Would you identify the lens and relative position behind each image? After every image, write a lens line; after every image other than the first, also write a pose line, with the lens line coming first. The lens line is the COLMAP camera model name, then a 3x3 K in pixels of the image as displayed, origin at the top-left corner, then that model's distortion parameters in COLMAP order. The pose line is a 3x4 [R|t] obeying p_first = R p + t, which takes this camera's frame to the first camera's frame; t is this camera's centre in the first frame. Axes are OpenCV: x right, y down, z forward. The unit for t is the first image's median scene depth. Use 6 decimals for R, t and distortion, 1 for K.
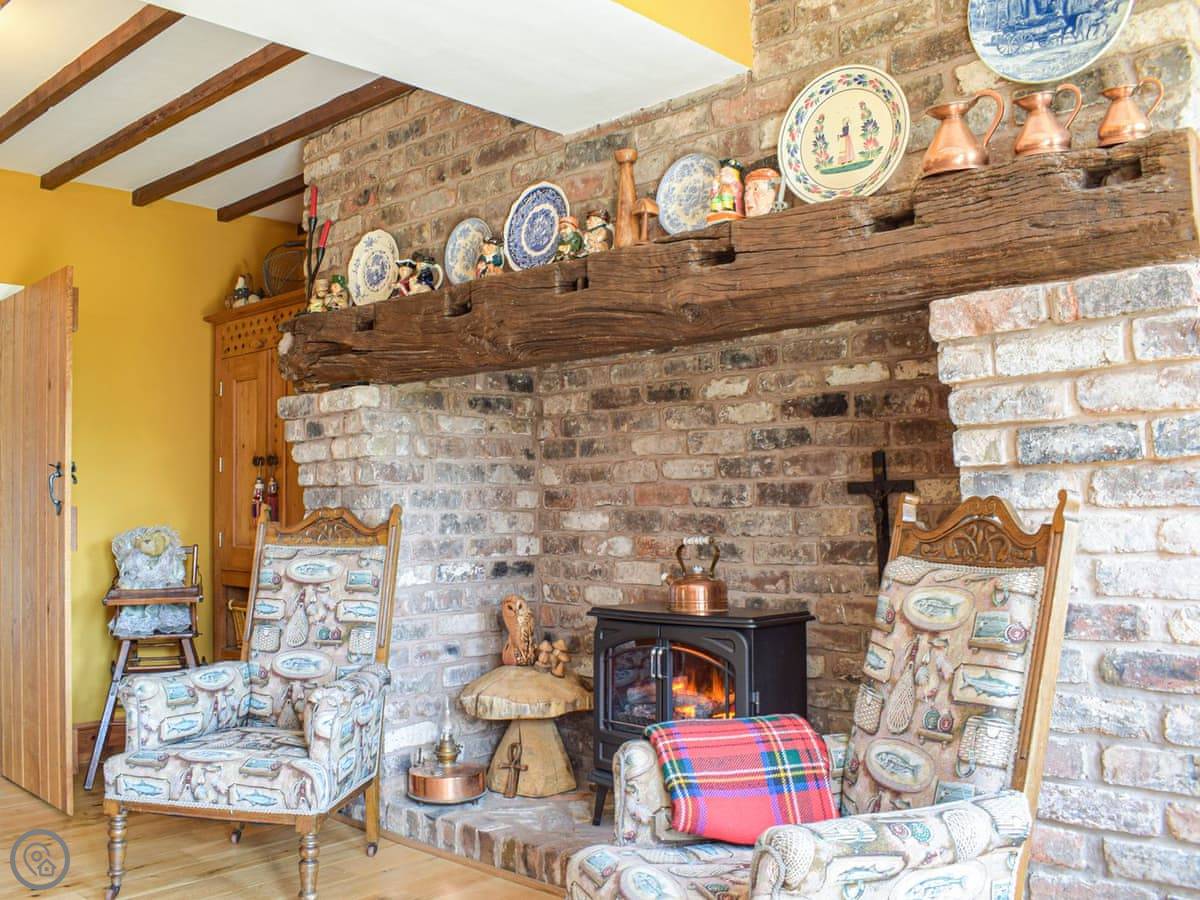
lens RADIAL K [[1039.5, 0, 600.0], [0, 1039.5, 450.0], [0, 0, 1]] dist [-0.081010, -0.005451]
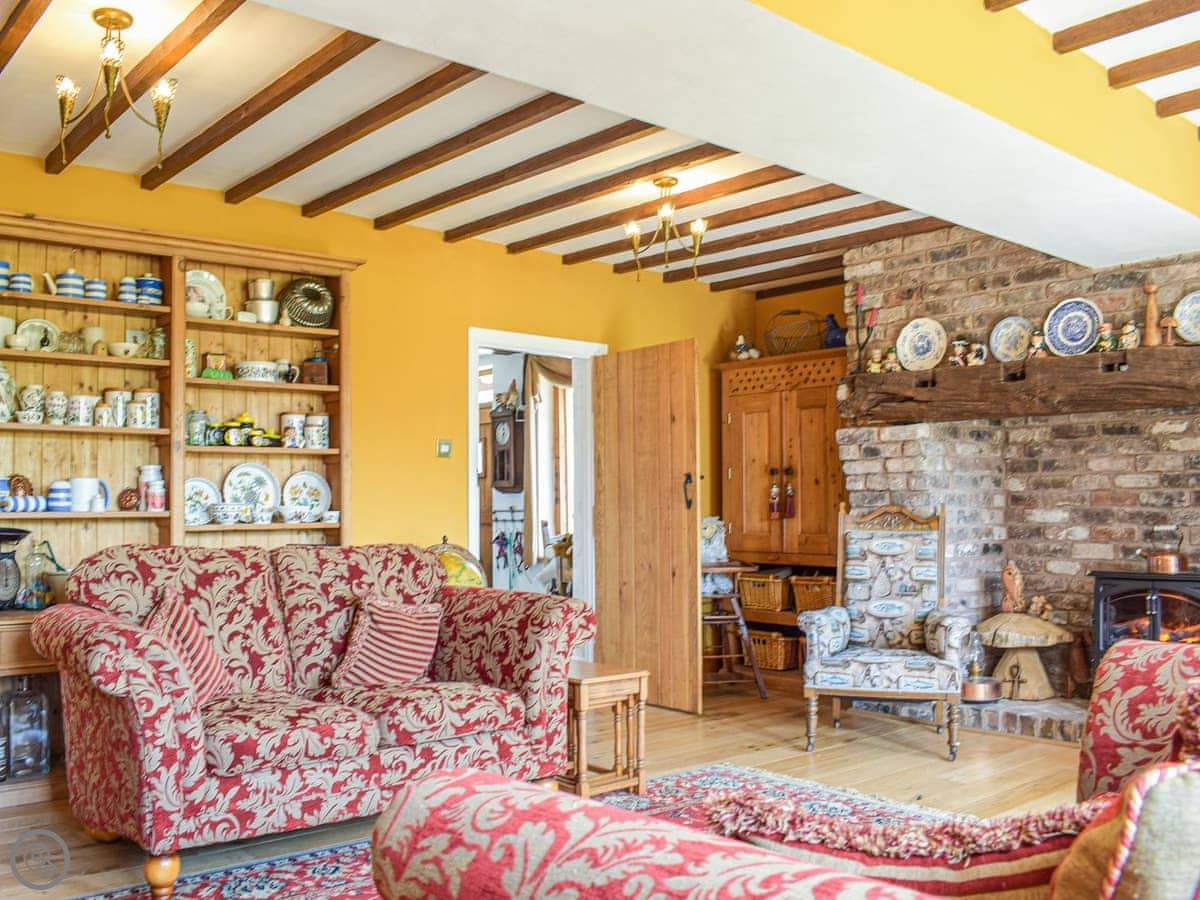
lens RADIAL K [[1072.4, 0, 600.8], [0, 1072.4, 459.2], [0, 0, 1]] dist [-0.068217, -0.008715]
pose [[0.995911, 0.006873, -0.090078, -0.552603], [-0.006248, 0.999954, 0.007212, -0.019162], [0.090124, -0.006620, 0.995909, -0.579382]]
